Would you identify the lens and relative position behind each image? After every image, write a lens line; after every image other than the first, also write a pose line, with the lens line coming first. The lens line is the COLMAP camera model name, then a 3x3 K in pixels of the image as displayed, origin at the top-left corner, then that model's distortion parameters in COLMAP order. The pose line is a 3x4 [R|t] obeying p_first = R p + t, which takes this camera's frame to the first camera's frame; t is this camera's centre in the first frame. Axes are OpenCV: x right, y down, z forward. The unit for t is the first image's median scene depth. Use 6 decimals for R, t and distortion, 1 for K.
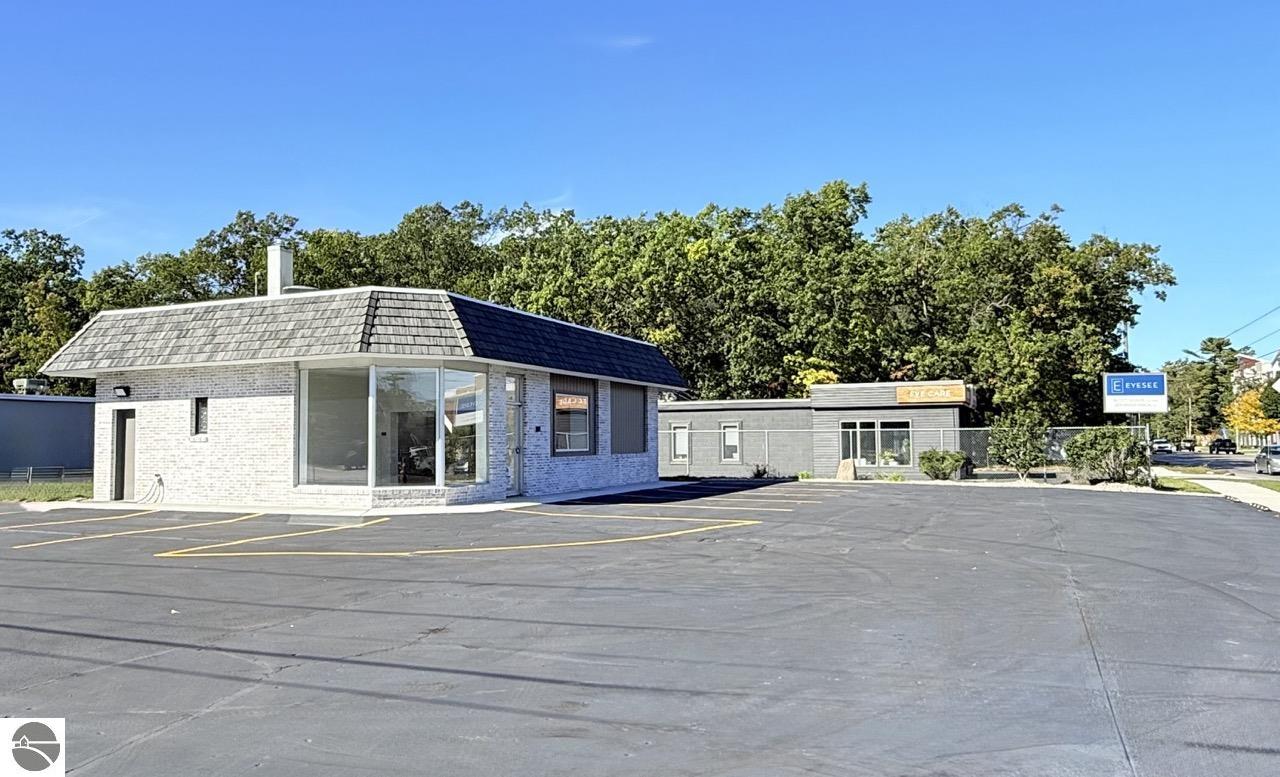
lens RADIAL K [[942.5, 0, 645.6], [0, 942.5, 384.3], [0, 0, 1]] dist [-0.004578, -0.009421]
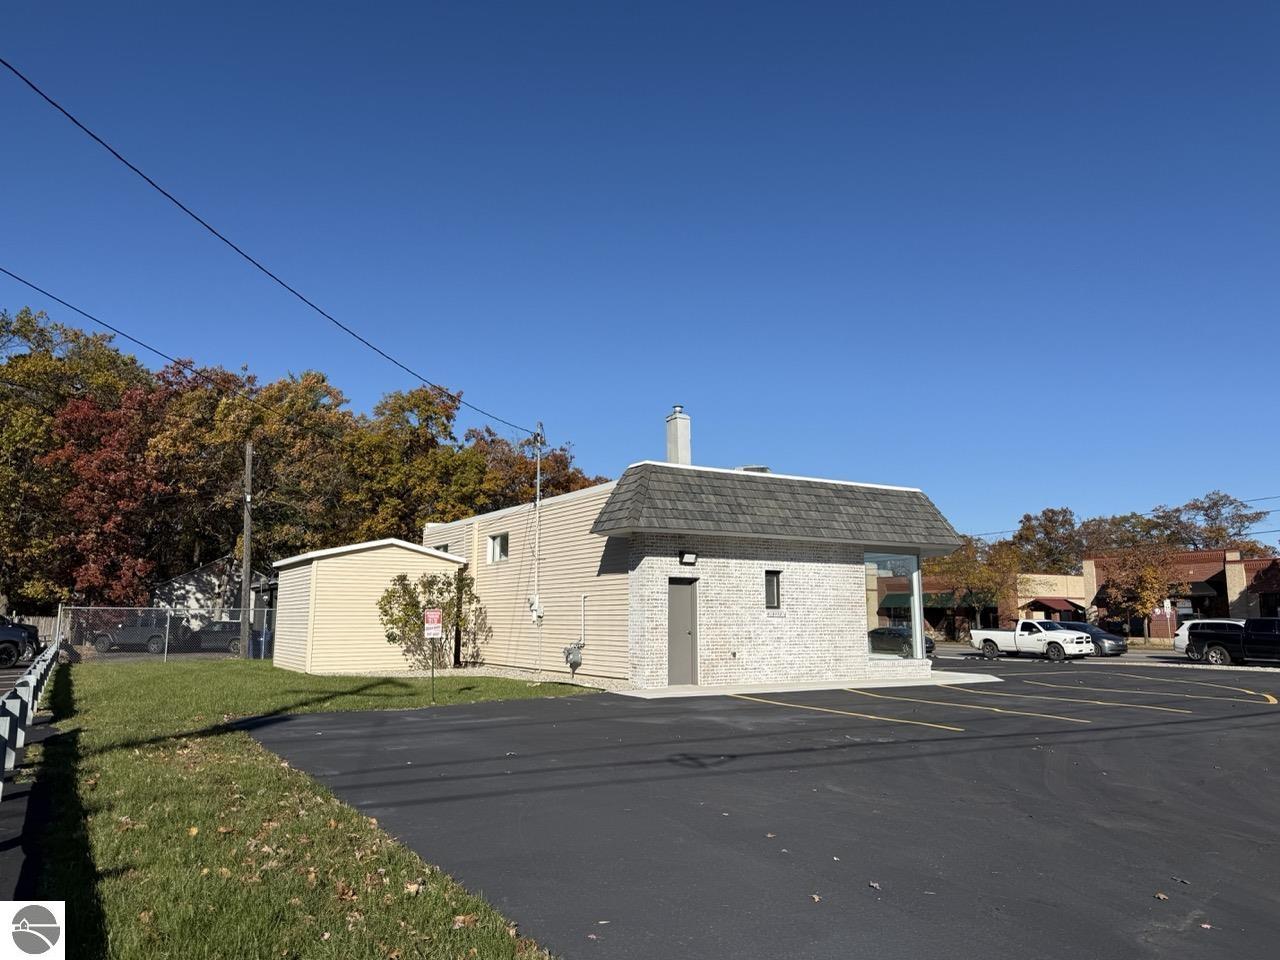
lens RADIAL K [[899.1, 0, 633.4], [0, 899.1, 475.1], [0, 0, 1]] dist [0.005940, -0.028962]
pose [[0.600090, 0.140037, 0.787580, -0.765790], [-0.050221, 0.989211, -0.137623, 0.030288], [-0.798355, 0.043033, 0.600648, 0.328184]]
